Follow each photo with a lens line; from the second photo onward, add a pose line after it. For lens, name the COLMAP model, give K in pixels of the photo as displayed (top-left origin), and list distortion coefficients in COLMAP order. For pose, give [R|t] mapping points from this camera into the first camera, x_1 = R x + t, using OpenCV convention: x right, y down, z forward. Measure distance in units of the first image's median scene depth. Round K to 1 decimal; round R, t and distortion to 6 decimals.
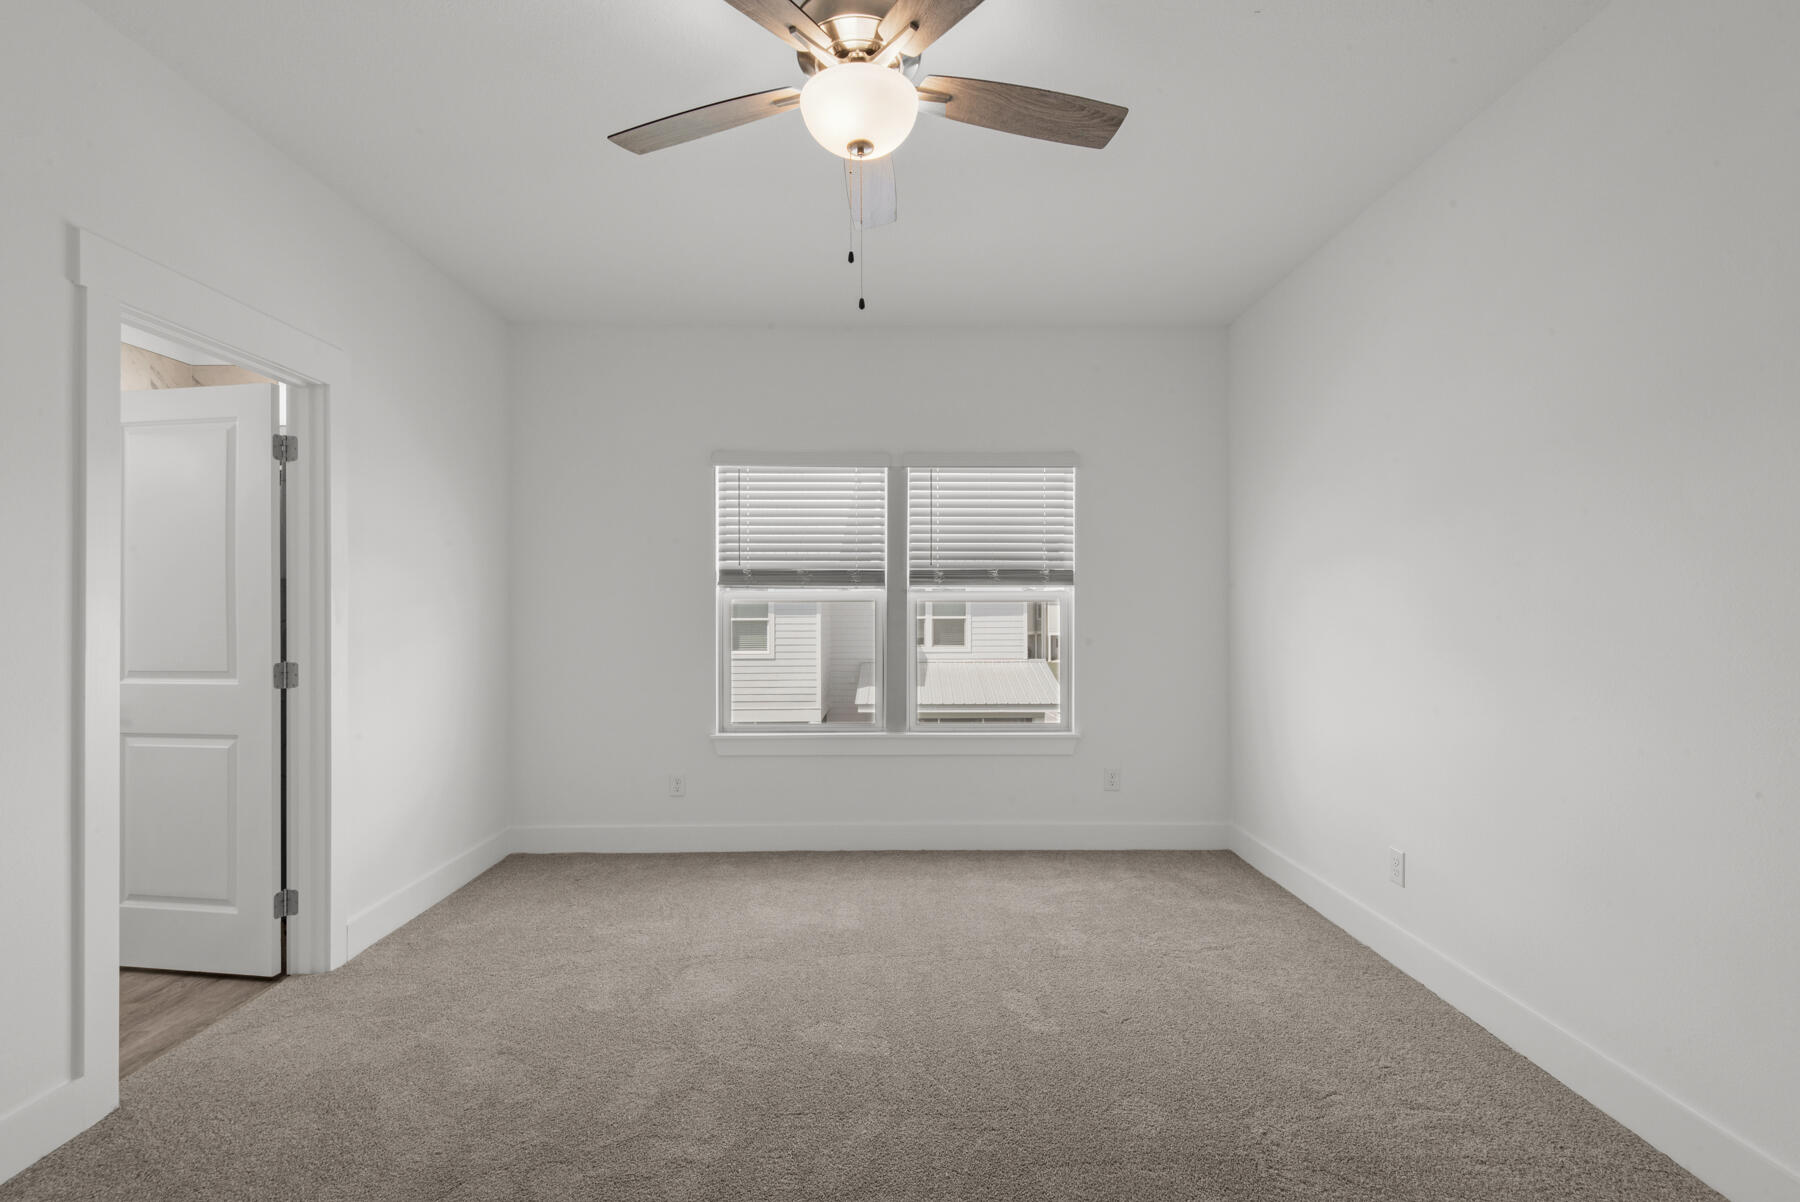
lens RADIAL K [[813.8, 0, 909.1], [0, 813.8, 596.8], [0, 0, 1]] dist [0.034516, -0.022004]
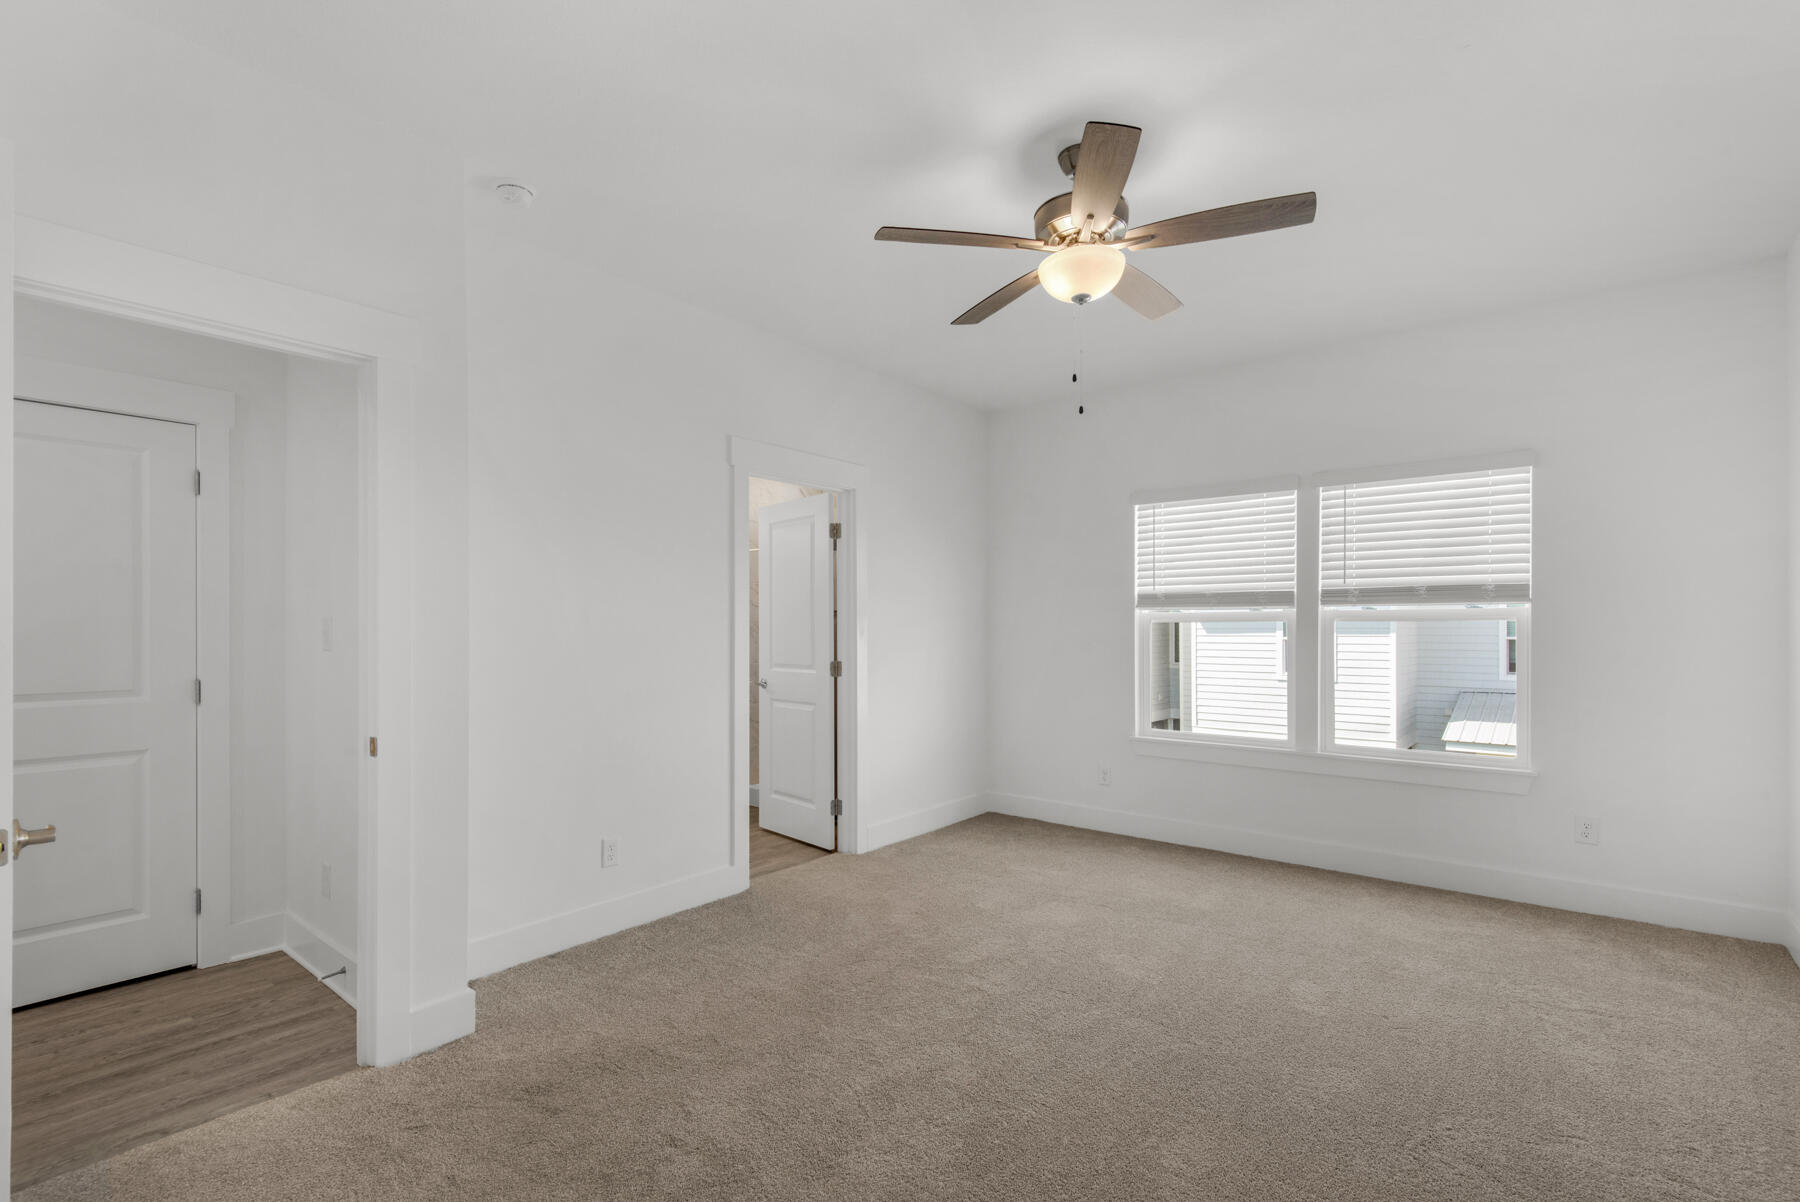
lens RADIAL K [[825.8, 0, 900.0], [0, 825.8, 601.0], [0, 0, 1]] dist [0.032931, -0.019638]
pose [[0.765895, -0.021192, -0.642617, 0.359527], [0.010349, 0.999734, -0.020635, -0.003911], [0.642883, 0.009154, 0.765910, -0.164055]]
